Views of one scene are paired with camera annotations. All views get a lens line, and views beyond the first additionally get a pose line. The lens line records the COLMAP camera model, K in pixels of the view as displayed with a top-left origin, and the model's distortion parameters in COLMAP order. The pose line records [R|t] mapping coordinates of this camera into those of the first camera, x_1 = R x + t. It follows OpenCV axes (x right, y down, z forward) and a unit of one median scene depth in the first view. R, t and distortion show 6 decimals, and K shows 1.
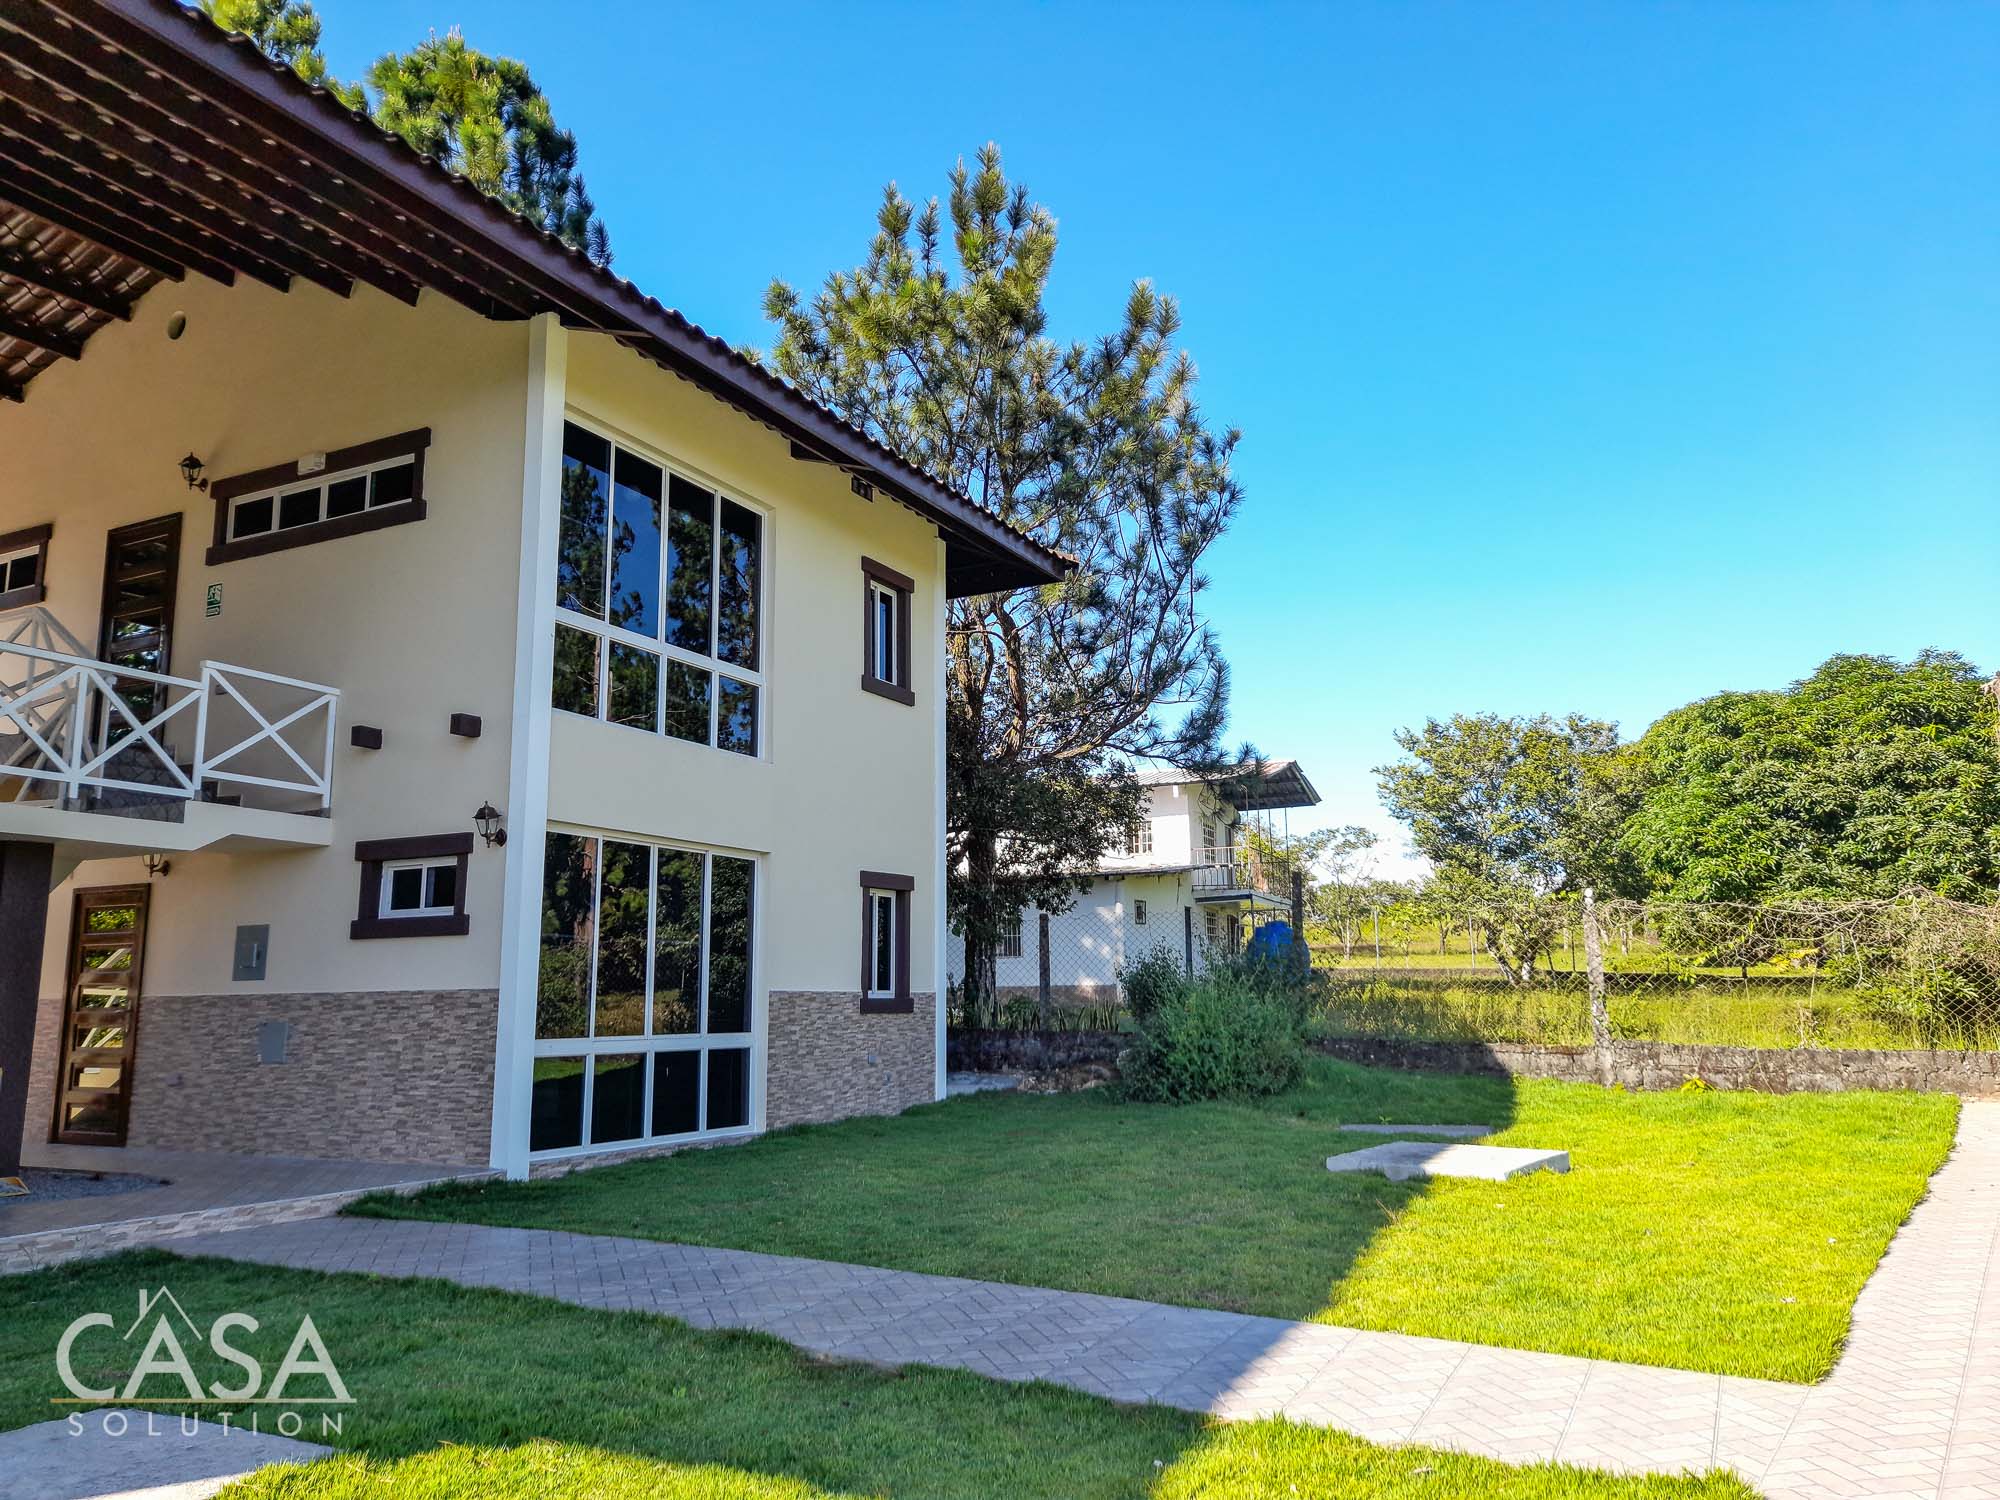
lens RADIAL K [[1499.7, 0, 1045.3], [0, 1499.7, 737.4], [0, 0, 1]] dist [0.044652, -0.053491]
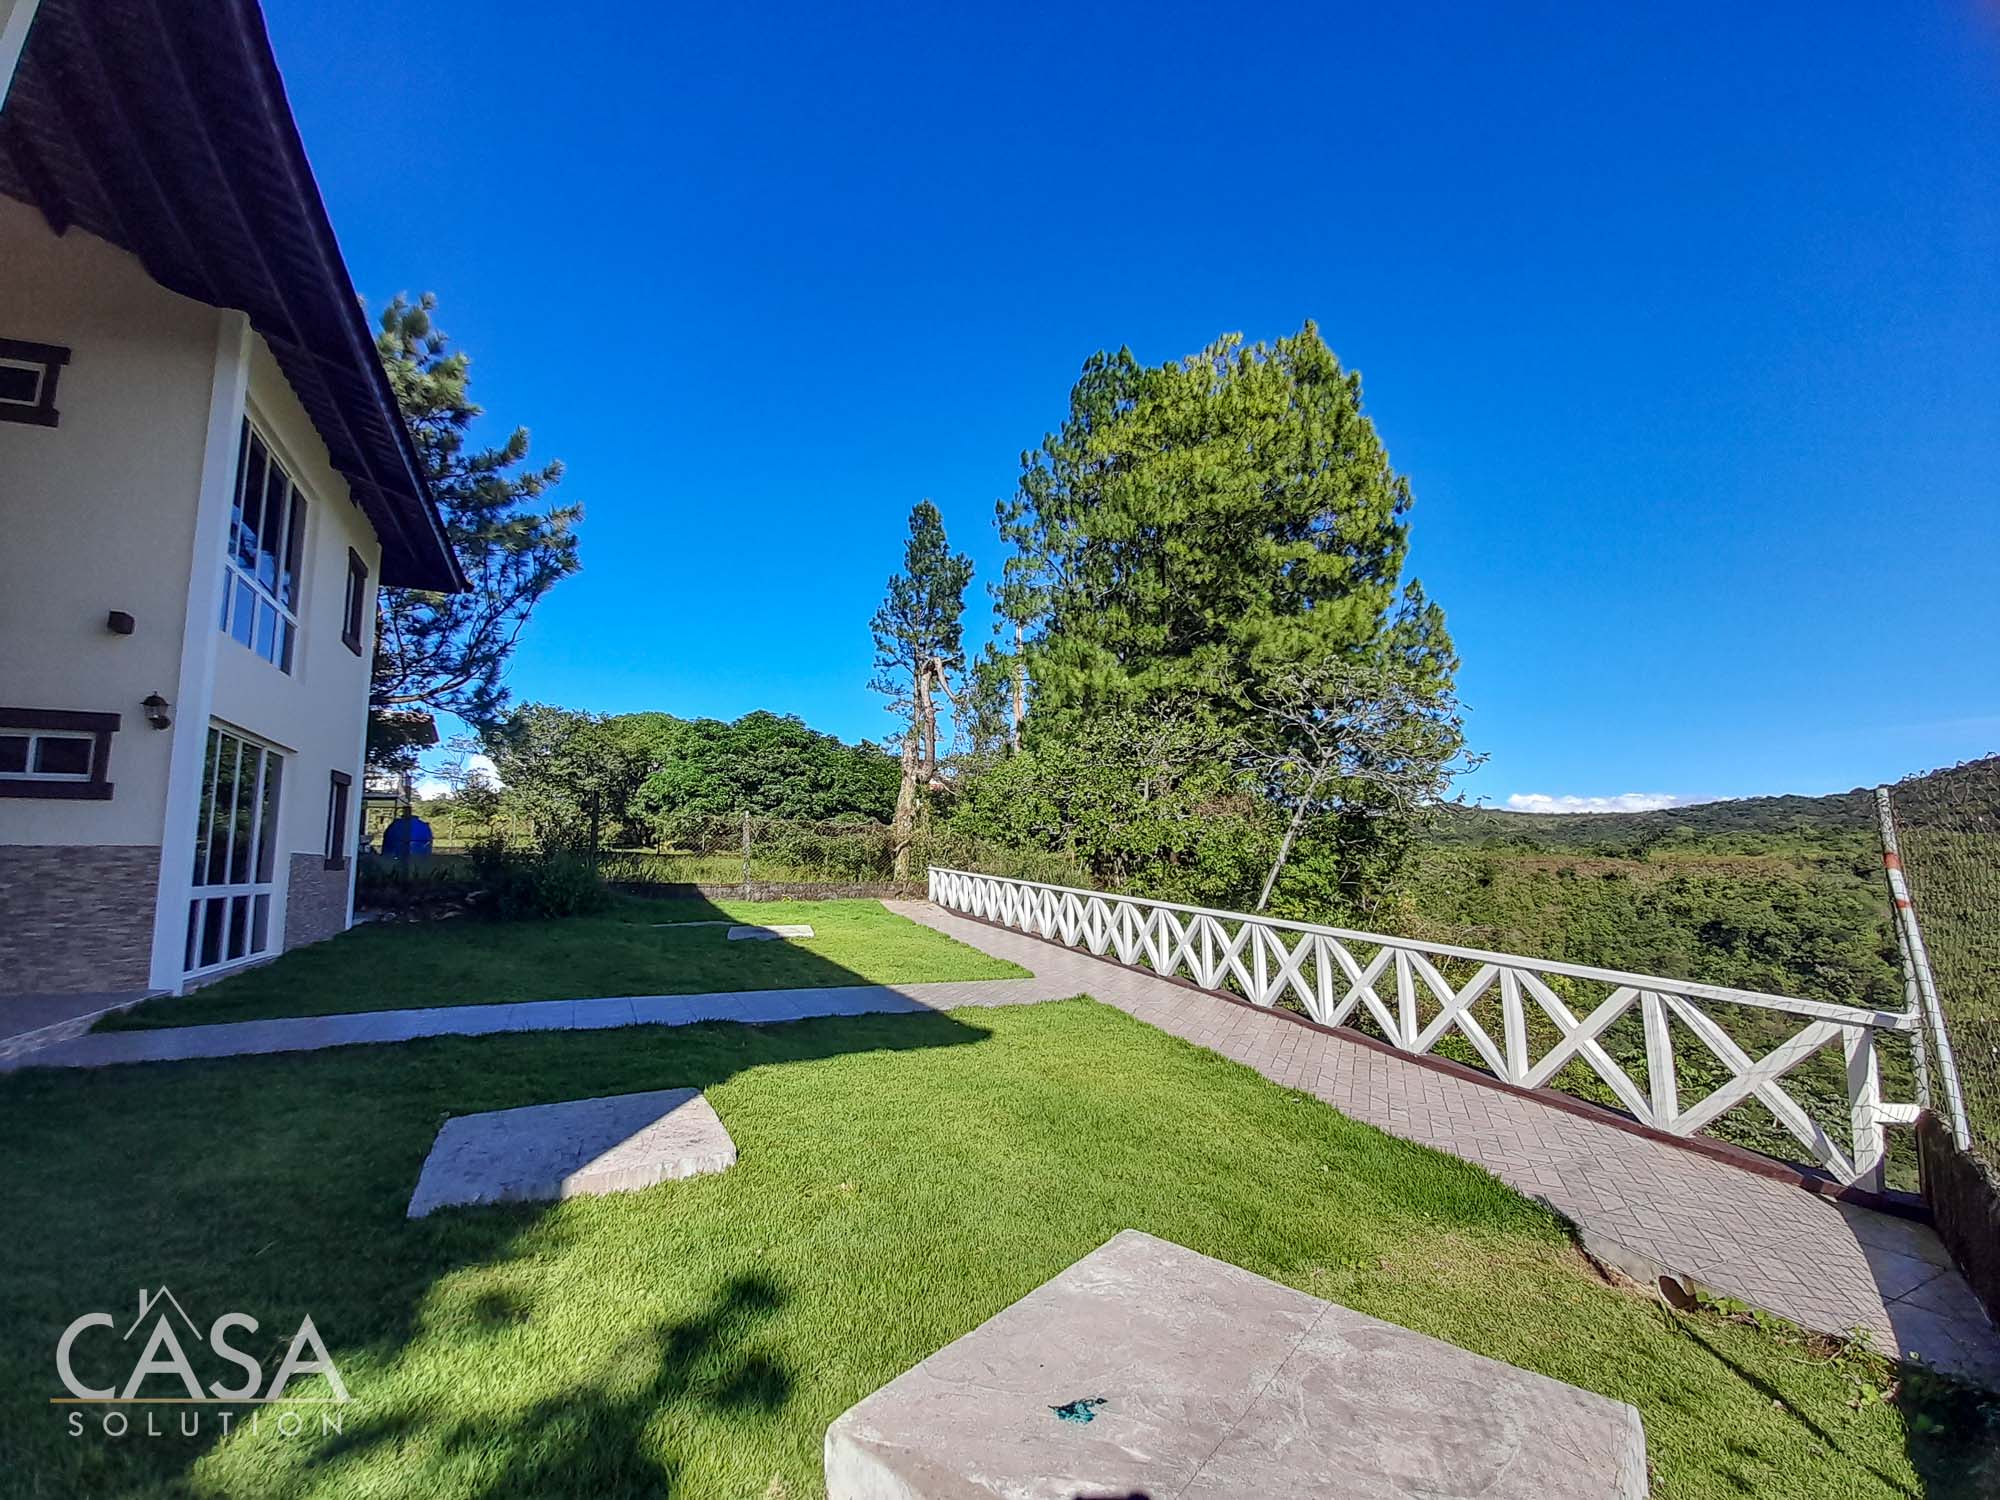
lens RADIAL K [[804.9, 0, 984.7], [0, 804.9, 763.4], [0, 0, 1]] dist [-0.005050, -0.005013]
pose [[0.570227, 0.108844, 0.814245, -0.465310], [-0.144429, 0.989028, -0.031062, 0.020985], [-0.808691, -0.099888, 0.579690, 0.078572]]
